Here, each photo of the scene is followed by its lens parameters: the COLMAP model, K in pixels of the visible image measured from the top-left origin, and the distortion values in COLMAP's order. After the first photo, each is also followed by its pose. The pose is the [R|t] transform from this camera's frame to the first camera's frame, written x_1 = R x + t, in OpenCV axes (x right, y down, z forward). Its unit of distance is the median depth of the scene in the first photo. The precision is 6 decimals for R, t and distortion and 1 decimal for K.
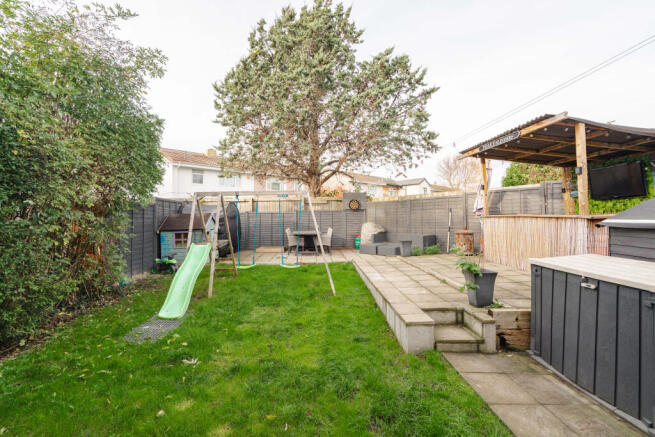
lens RADIAL K [[297.3, 0, 325.0], [0, 297.3, 215.5], [0, 0, 1]] dist [-0.017641, 0.004995]
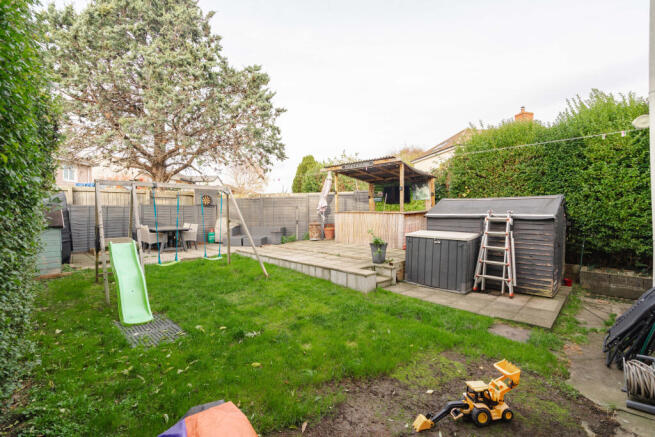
lens RADIAL K [[297.3, 0, 326.3], [0, 297.3, 217.9], [0, 0, 1]] dist [-0.017641, 0.004995]
pose [[0.710695, -0.005525, 0.703478, -0.748493], [-0.008534, 0.999828, 0.016474, 0.009570], [-0.703448, -0.017711, 0.710526, -0.022748]]
